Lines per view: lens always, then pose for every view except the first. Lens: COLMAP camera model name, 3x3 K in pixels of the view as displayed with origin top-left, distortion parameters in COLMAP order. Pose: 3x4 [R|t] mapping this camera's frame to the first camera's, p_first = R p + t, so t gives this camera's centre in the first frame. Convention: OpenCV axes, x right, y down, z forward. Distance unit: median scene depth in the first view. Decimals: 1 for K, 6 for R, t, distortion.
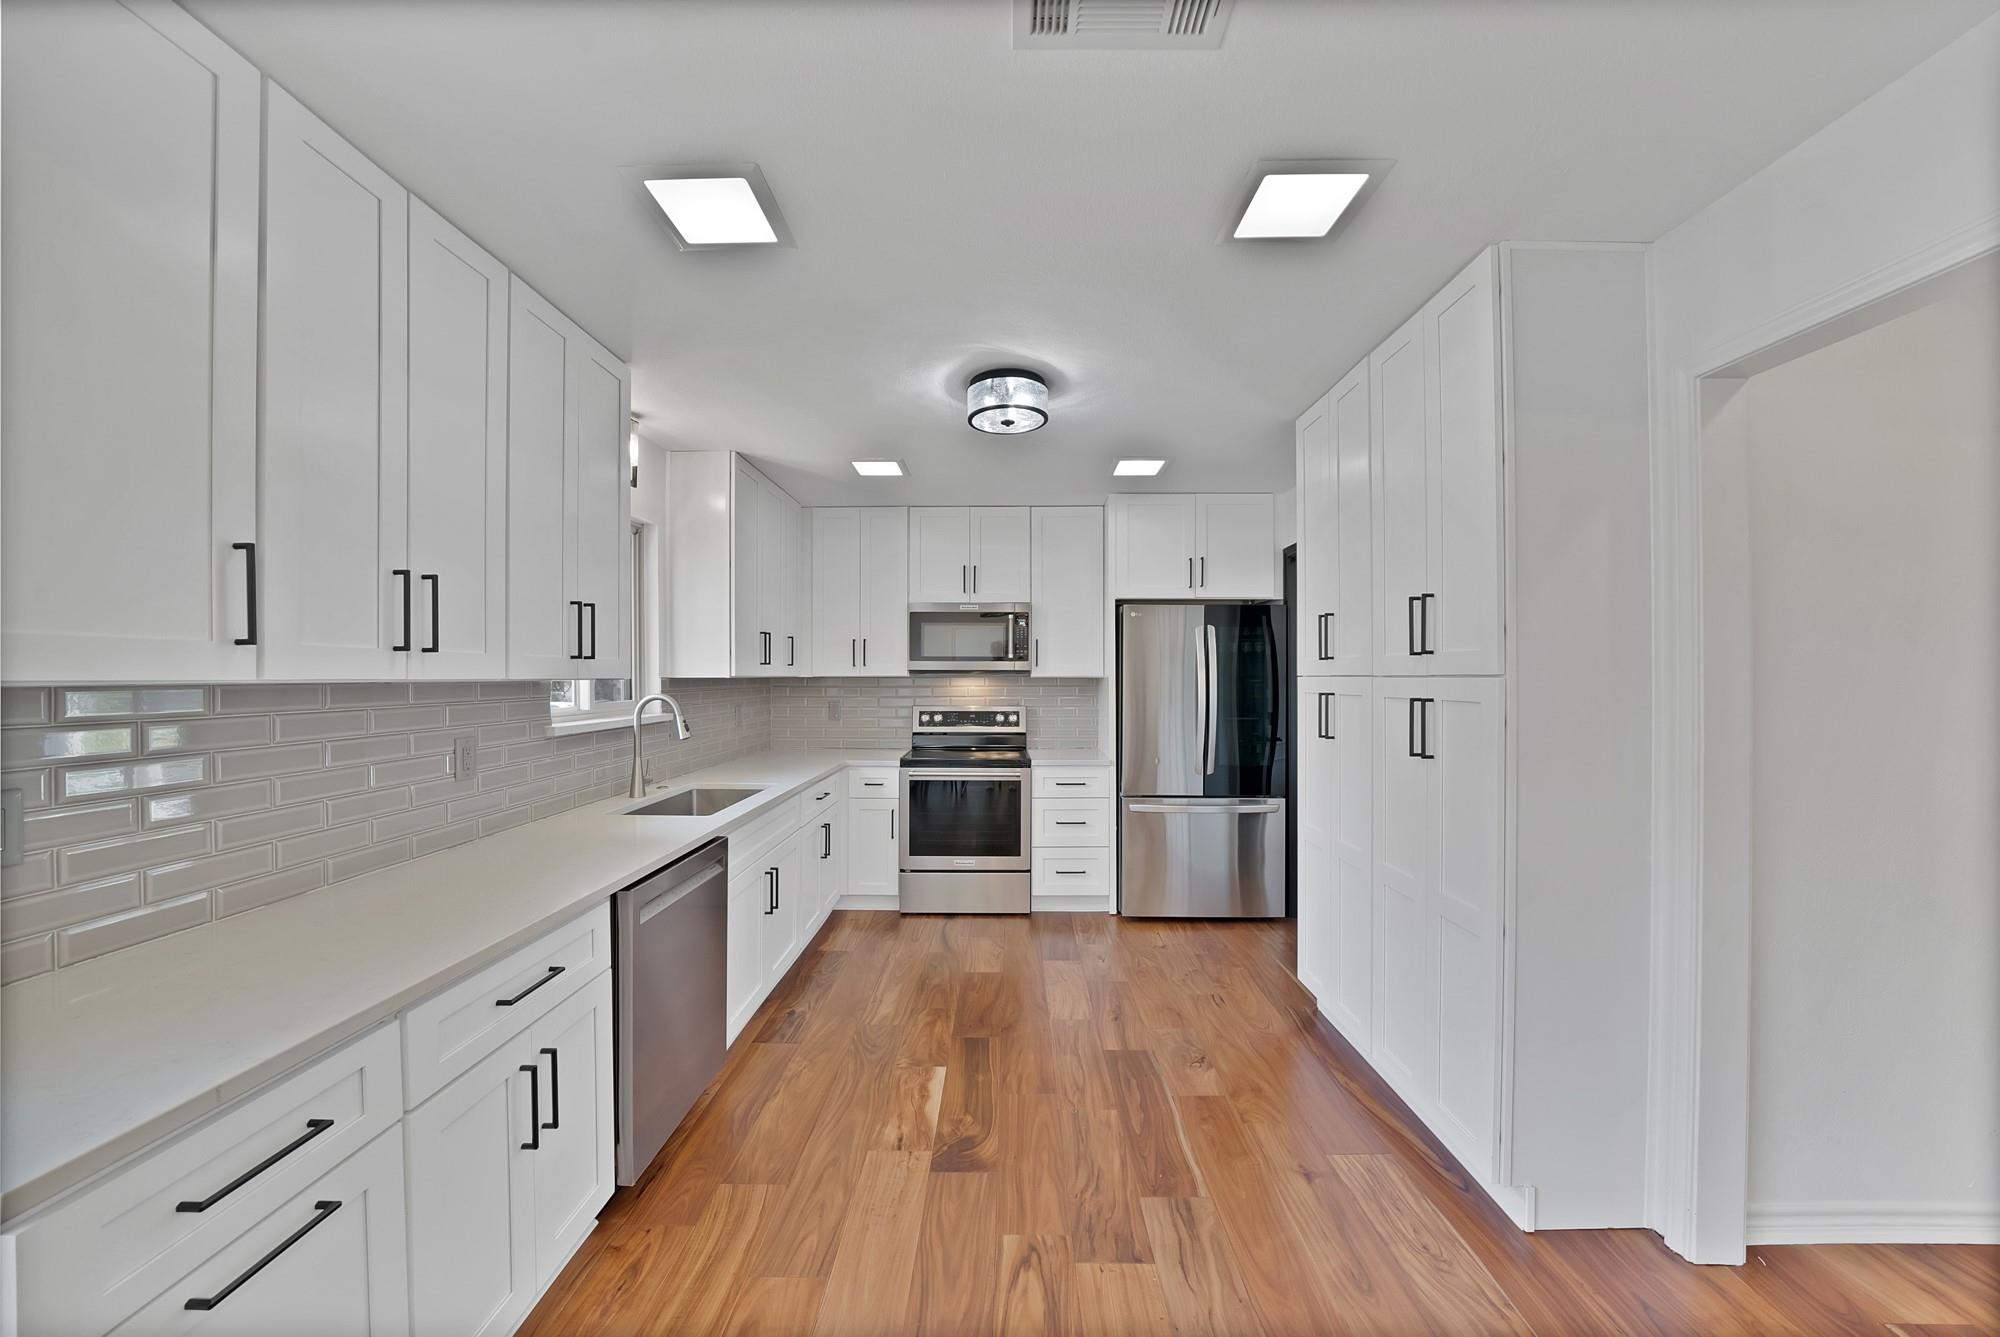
lens RADIAL K [[735.1, 0, 1000.1], [0, 735.1, 682.2], [0, 0, 1]] dist [-0.003983, -0.000213]
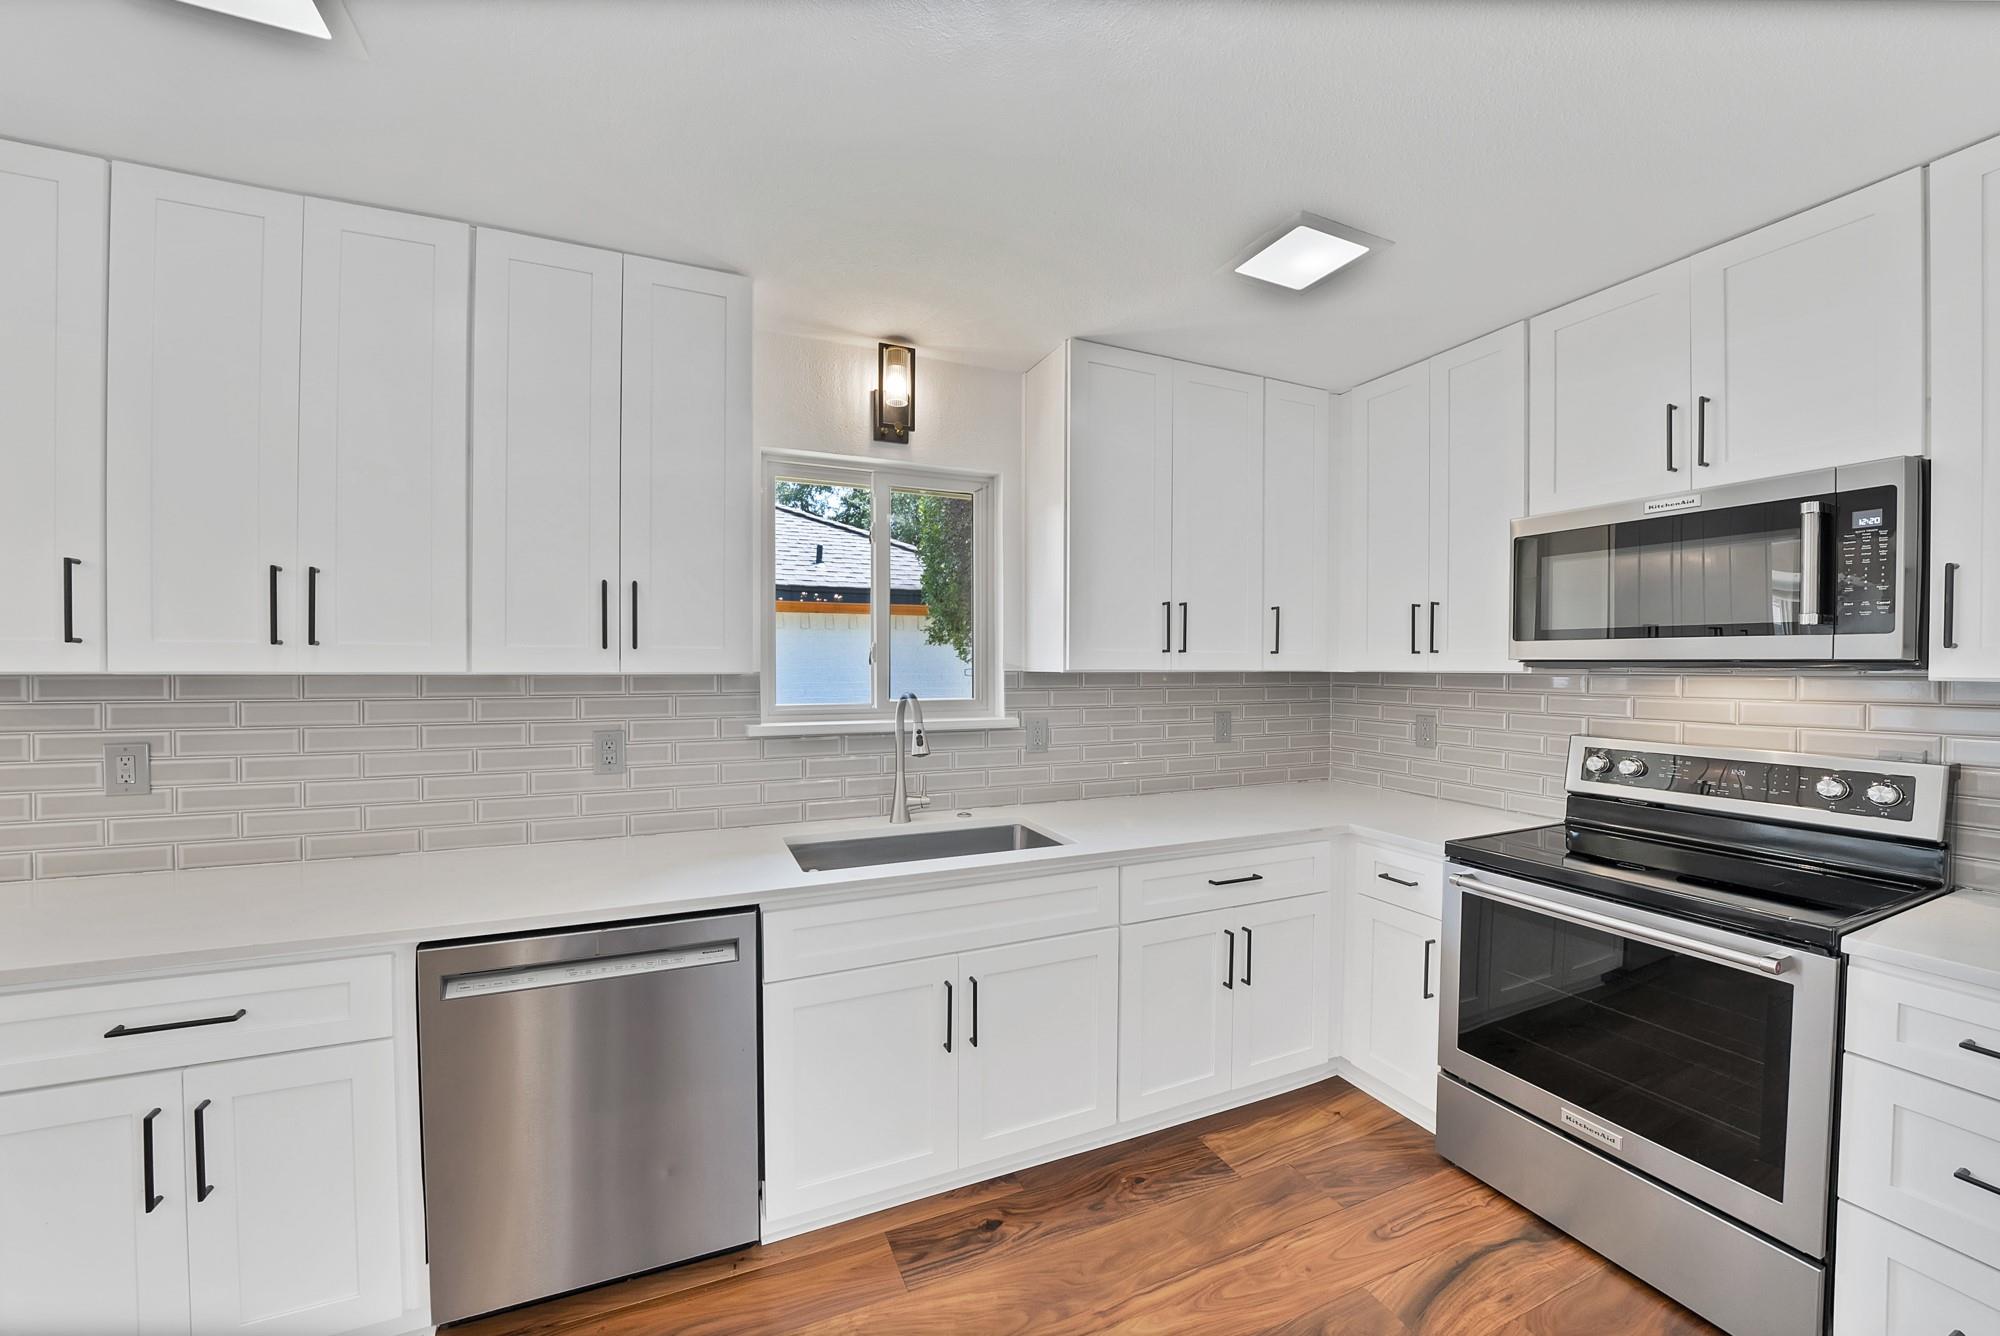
lens RADIAL K [[735.1, 0, 998.7], [0, 735.1, 673.6], [0, 0, 1]] dist [-0.003983, -0.000213]
pose [[0.407575, 0.012500, -0.913086, 0.188545], [-0.010973, 0.999901, 0.008791, -0.008494], [0.913106, 0.006436, 0.407672, 0.531745]]
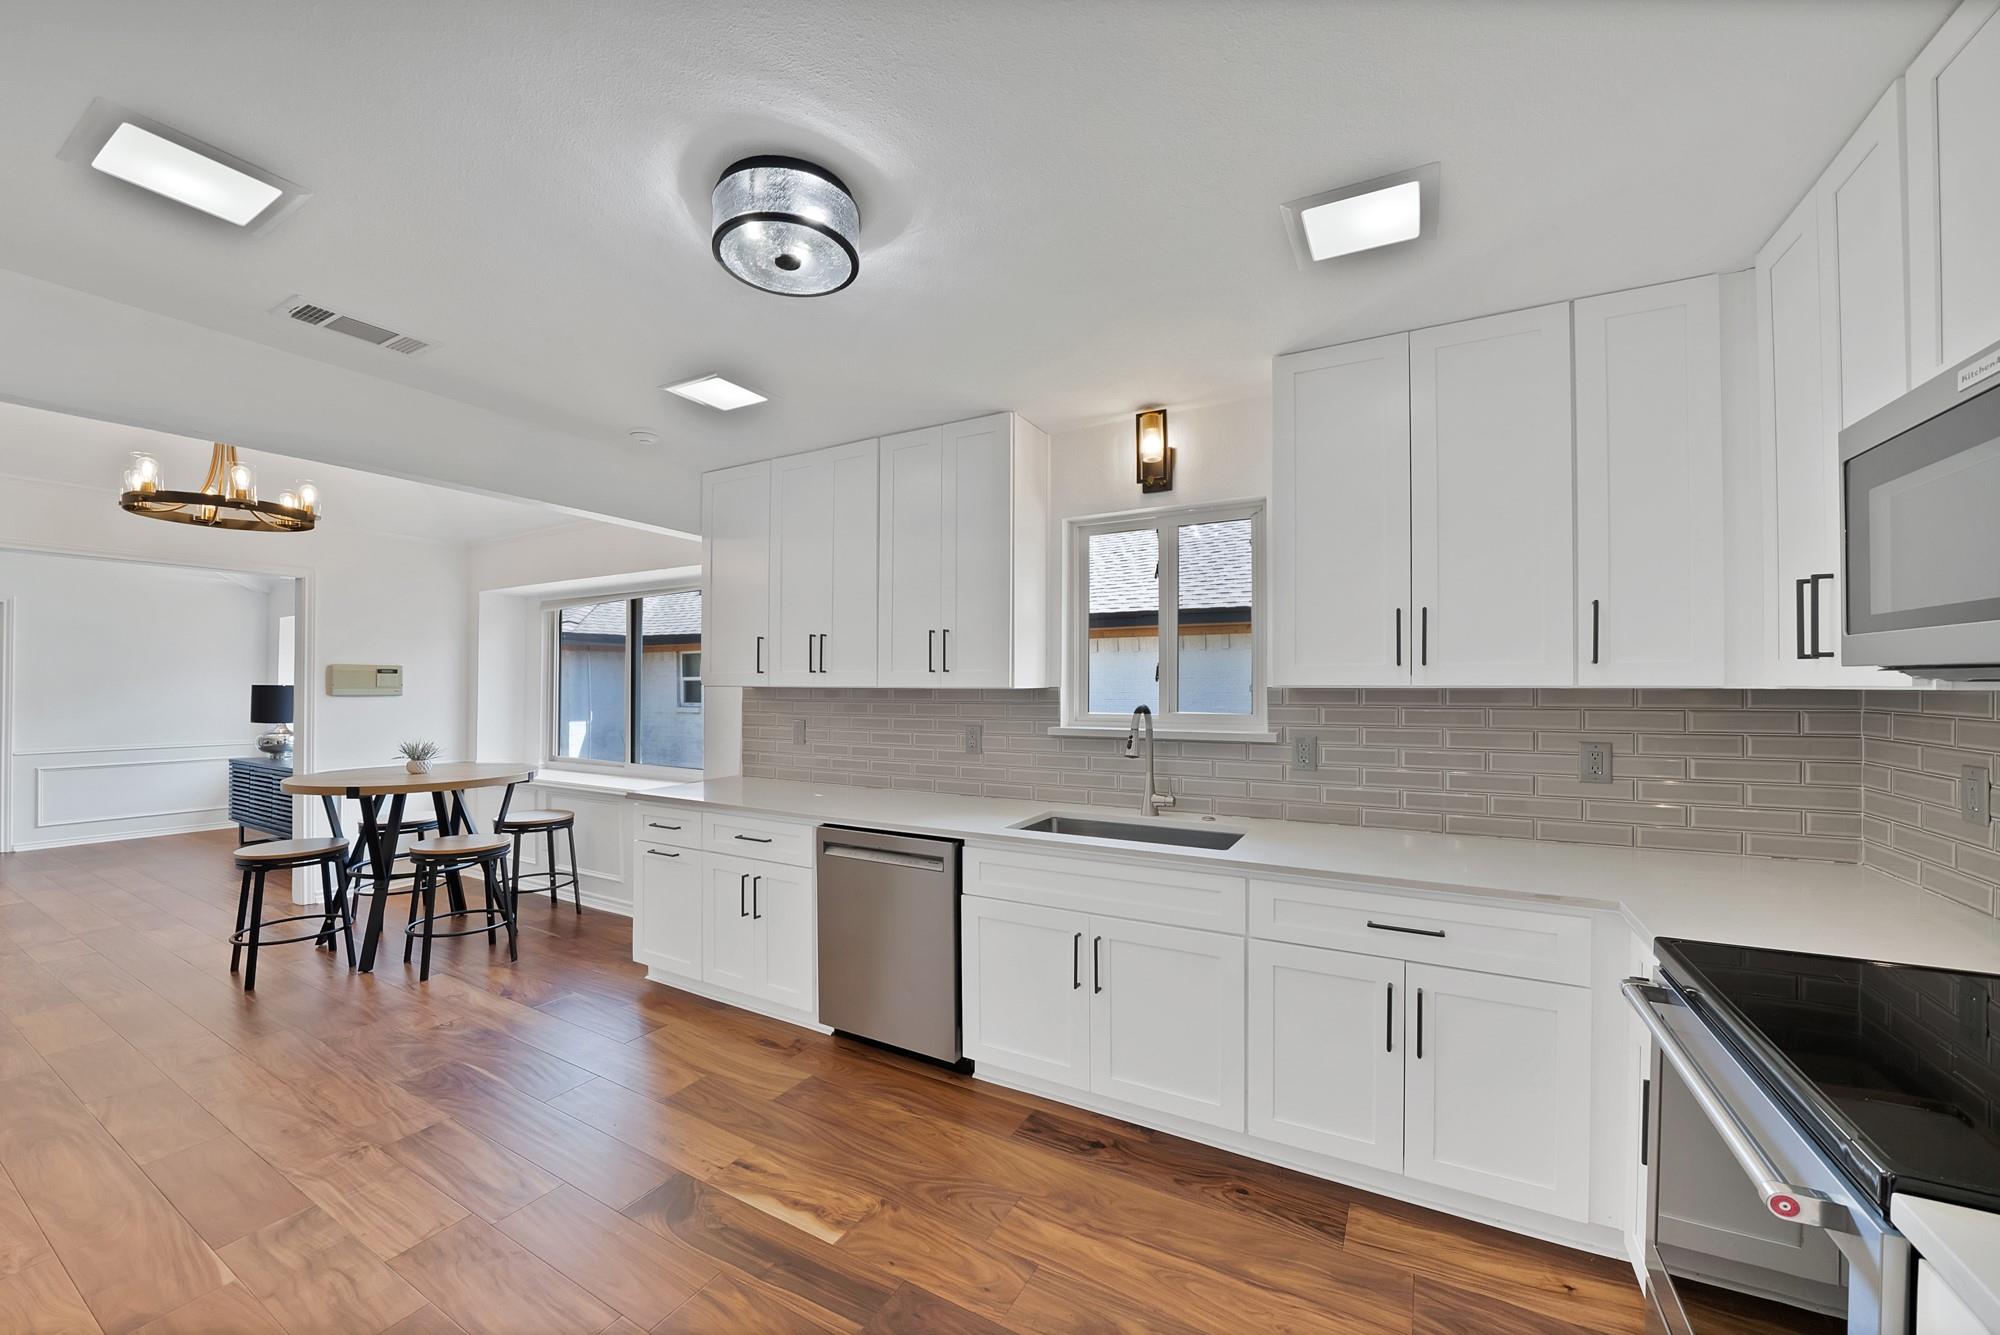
lens RADIAL K [[735.1, 0, 1031.2], [0, 735.1, 681.3], [0, 0, 1]] dist [-0.003983, -0.000213]
pose [[-0.440985, -0.003505, -0.897508, 0.285321], [-0.007242, 0.999974, -0.000346, -0.008537], [0.897485, 0.006347, -0.440998, 0.889704]]
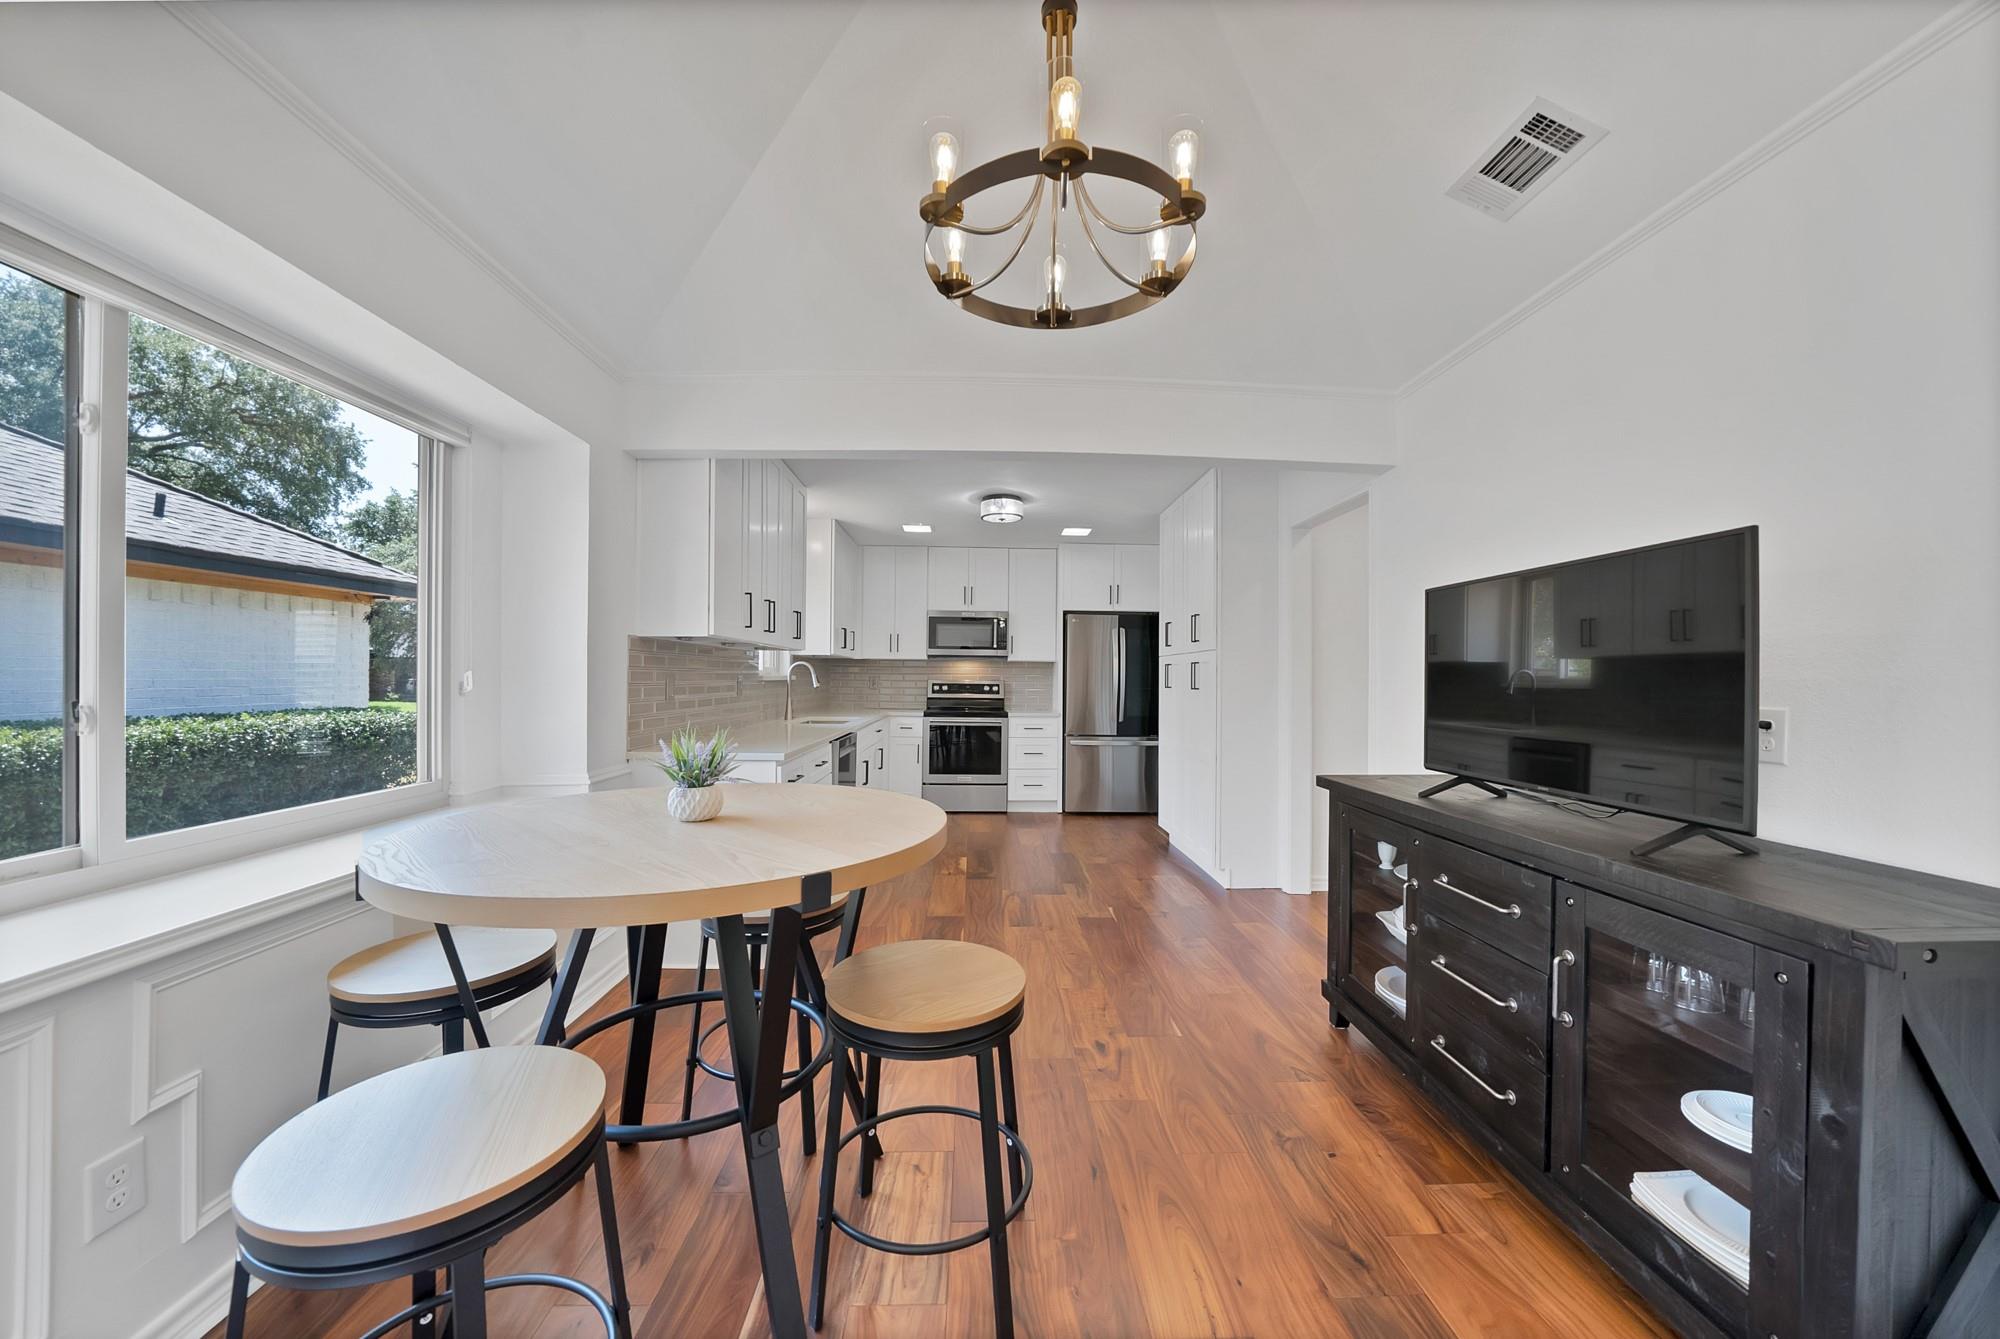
lens RADIAL K [[735.1, 0, 1004.8], [0, 735.1, 673.4], [0, 0, 1]] dist [-0.003983, -0.000213]
pose [[0.998477, 0.010823, 0.054096, -0.050250], [-0.009998, 0.999830, -0.015492, 0.046569], [-0.054254, 0.014928, 0.998416, -0.554110]]
